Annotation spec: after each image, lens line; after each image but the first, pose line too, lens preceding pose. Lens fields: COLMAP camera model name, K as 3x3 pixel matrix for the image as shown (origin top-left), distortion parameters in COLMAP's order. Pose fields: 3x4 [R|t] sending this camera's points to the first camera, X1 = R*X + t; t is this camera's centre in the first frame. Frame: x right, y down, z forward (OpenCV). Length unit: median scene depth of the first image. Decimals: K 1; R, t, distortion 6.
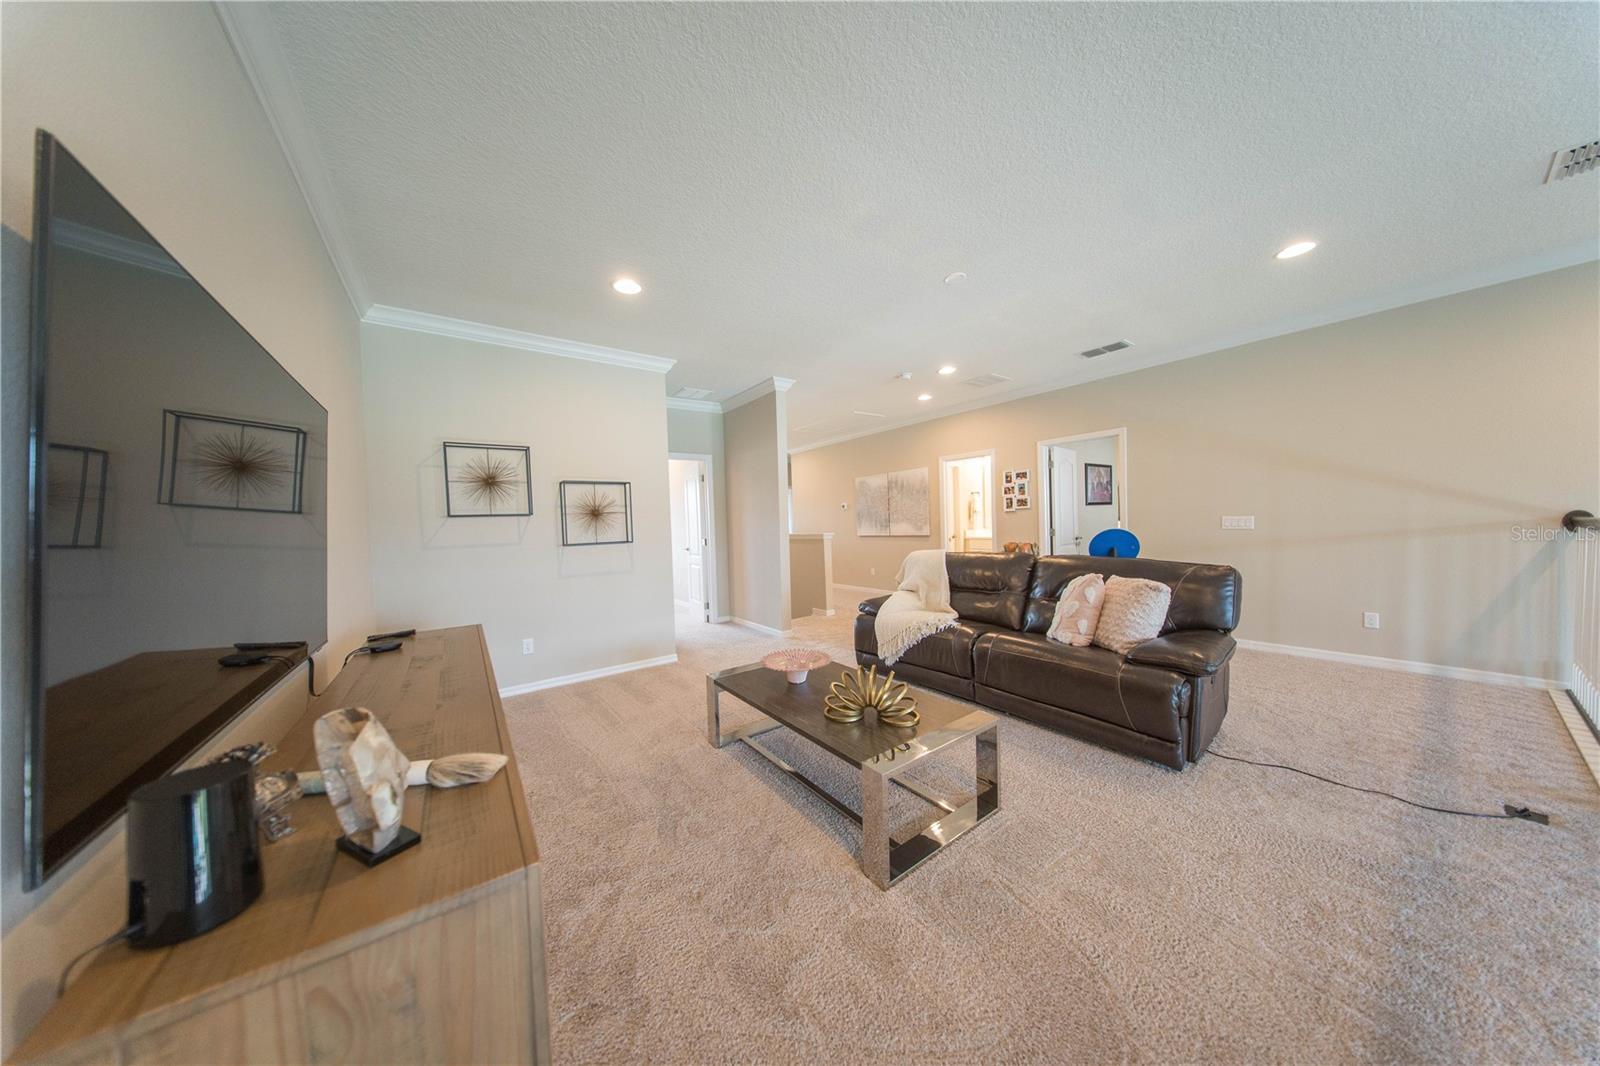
lens RADIAL K [[467.2, 0, 794.3], [0, 467.2, 534.5], [0, 0, 1]] dist [-0.000494, -0.000017]
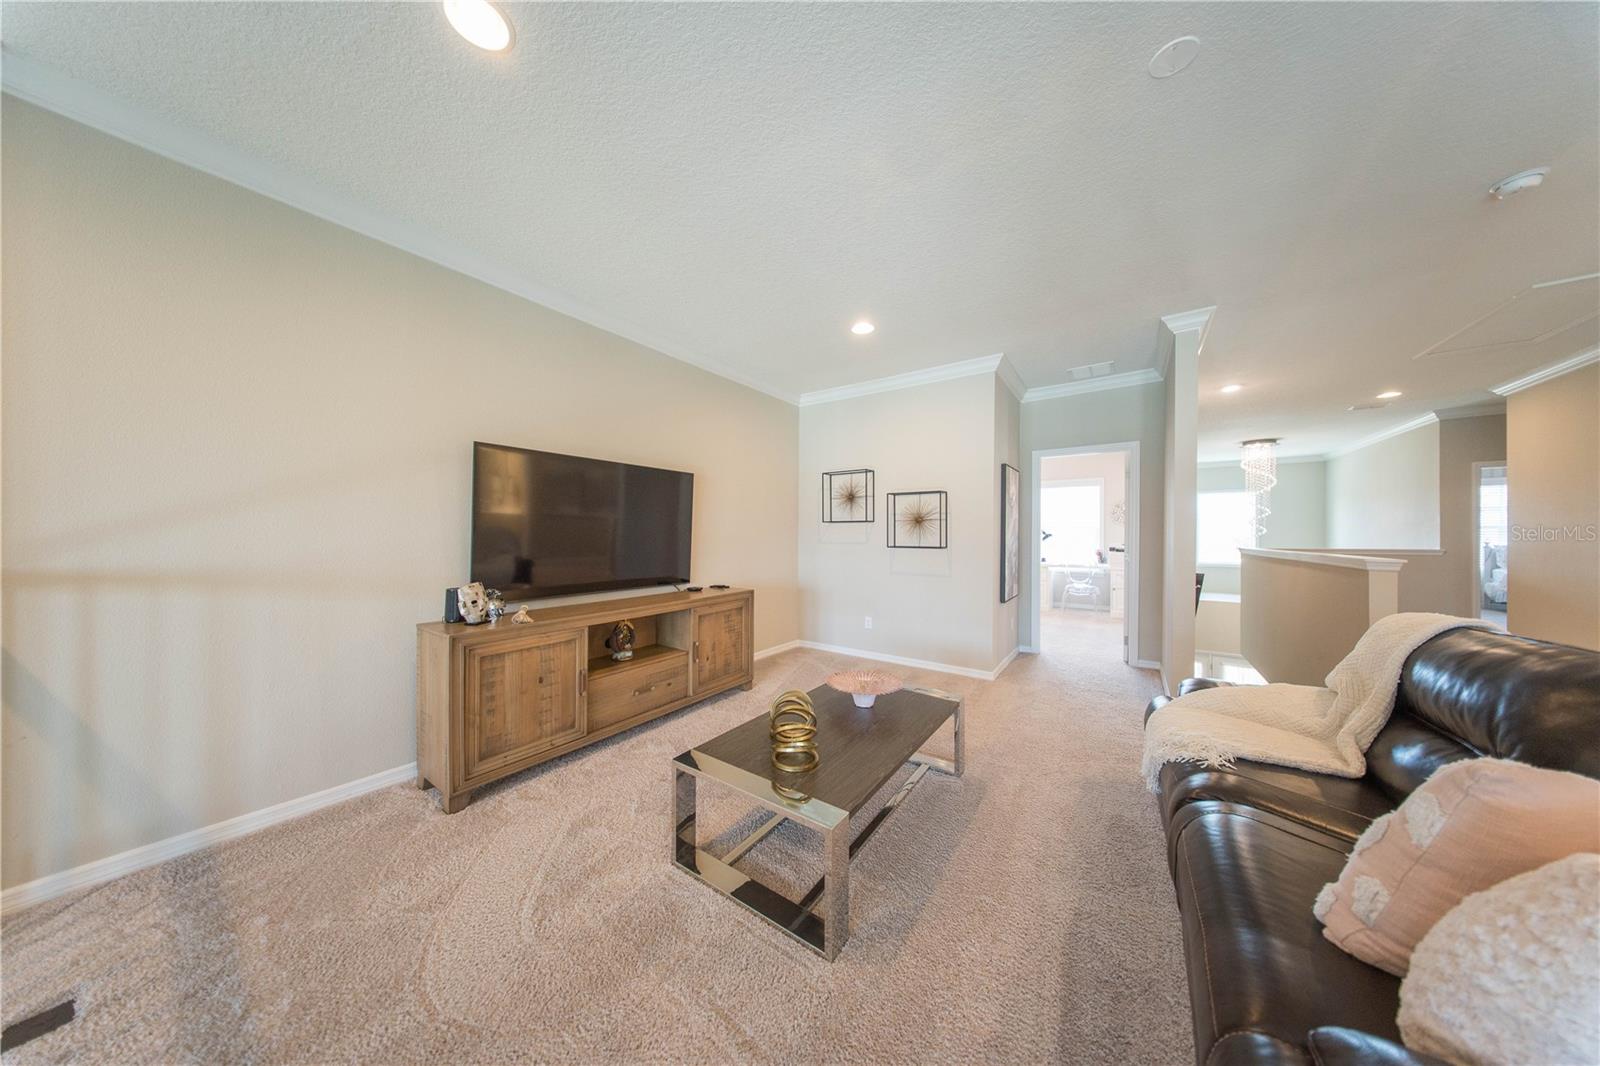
lens RADIAL K [[467.2, 0, 794.3], [0, 467.2, 534.5], [0, 0, 1]] dist [-0.000494, -0.000017]
pose [[0.322918, 0.030323, -0.945941, 0.356286], [-0.034643, 0.999196, 0.020204, -0.015659], [0.945793, 0.026246, 0.323709, 0.237802]]
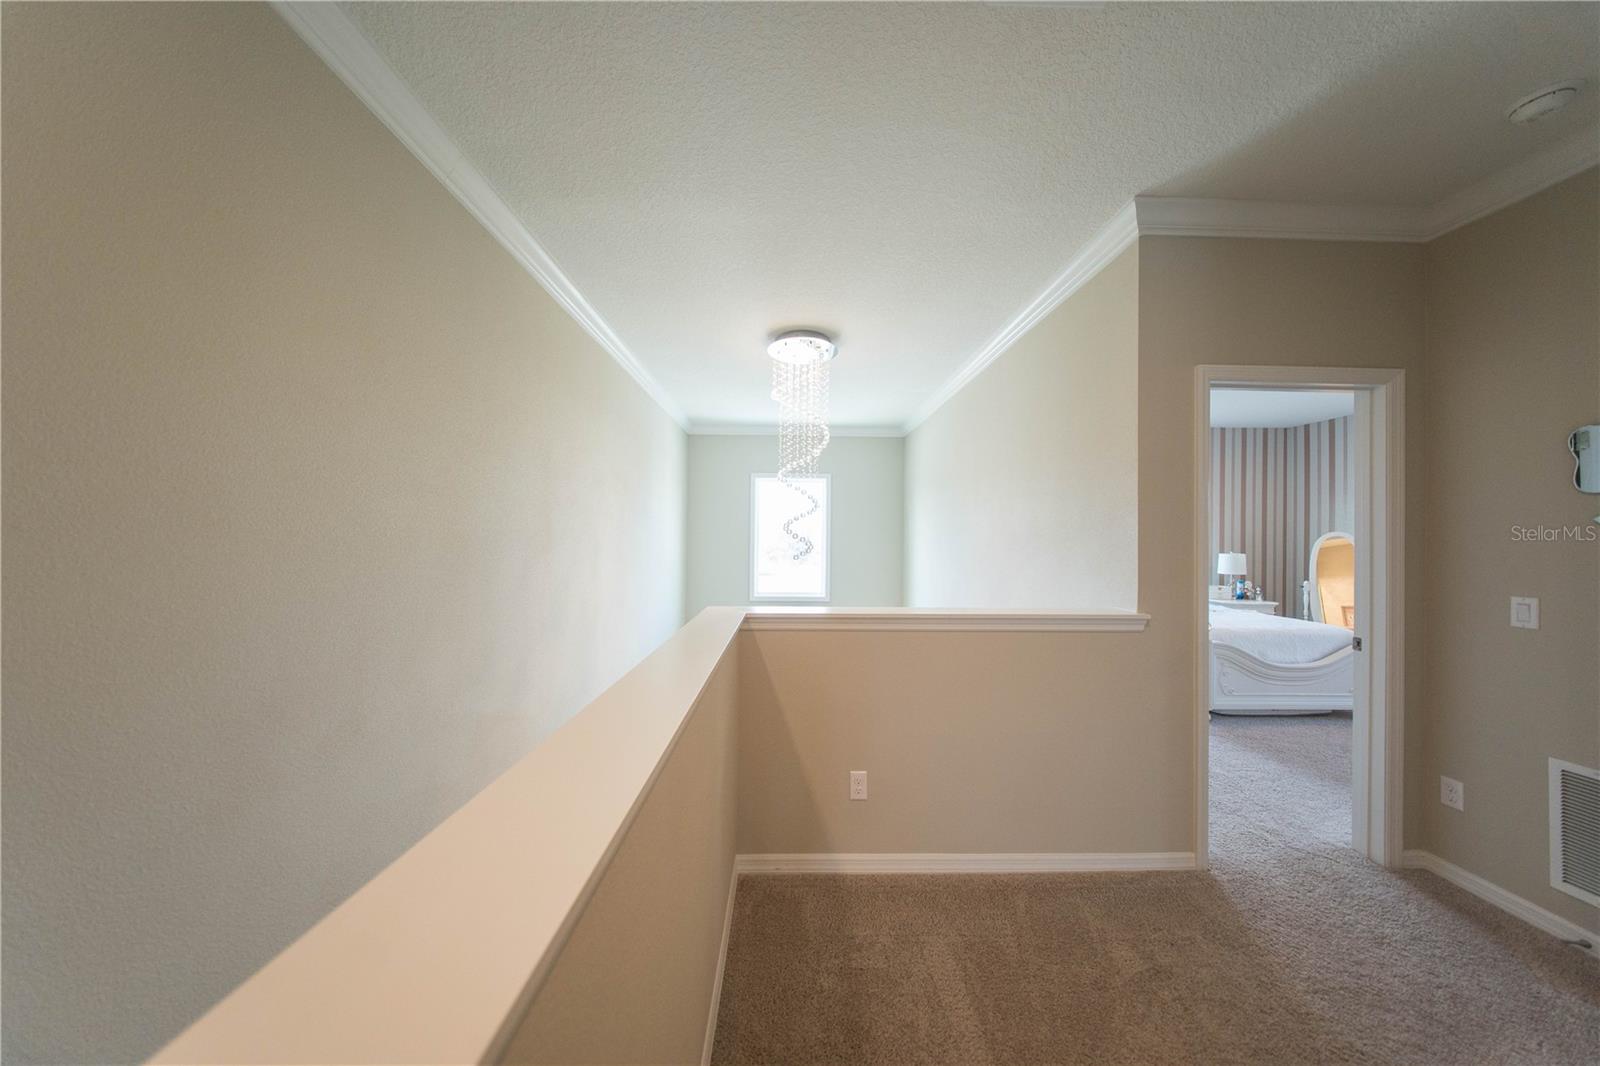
lens RADIAL K [[467.2, 0, 794.3], [0, 467.2, 534.5], [0, 0, 1]] dist [-0.000494, -0.000017]
pose [[0.816660, 0.045814, -0.575297, -0.139411], [-0.063914, 0.997892, -0.011260, -0.052846], [0.573569, 0.045965, 0.817867, 1.424674]]
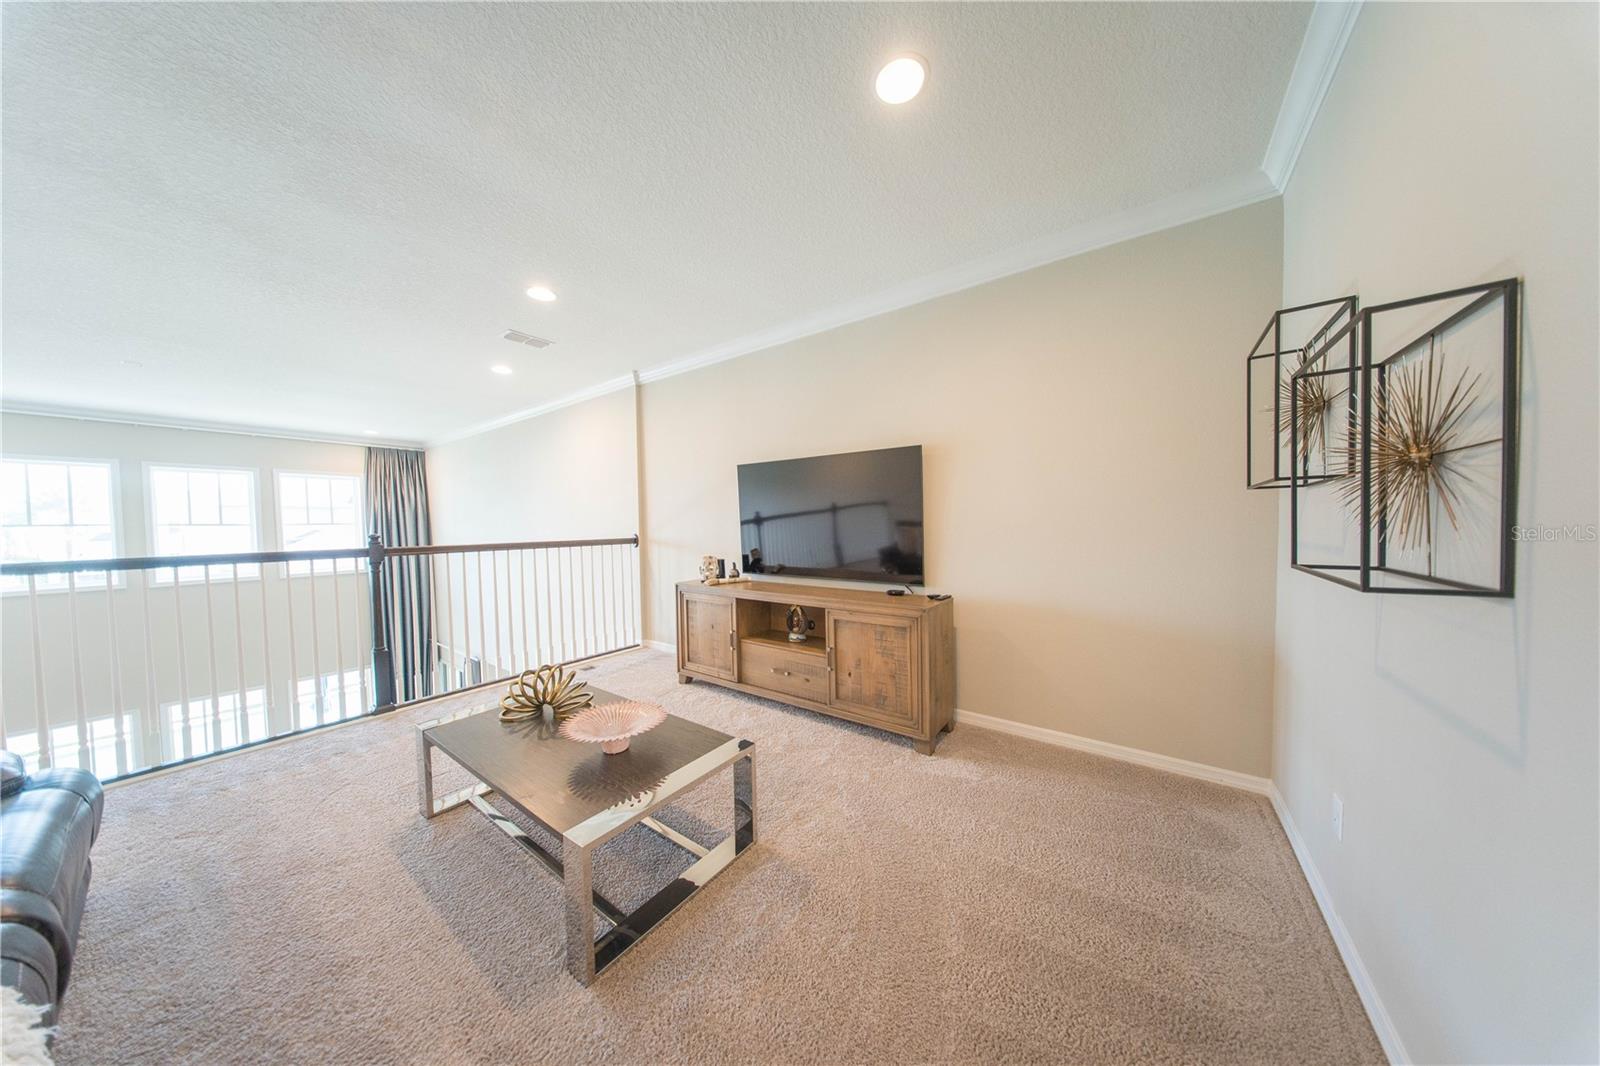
lens RADIAL K [[467.2, 0, 794.3], [0, 467.2, 534.5], [0, 0, 1]] dist [-0.000494, -0.000017]
pose [[-0.951133, 0.056701, -0.303530, -0.016766], [0.039253, 0.997223, 0.063286, -0.023550], [0.306276, 0.048279, -0.950718, 0.747370]]
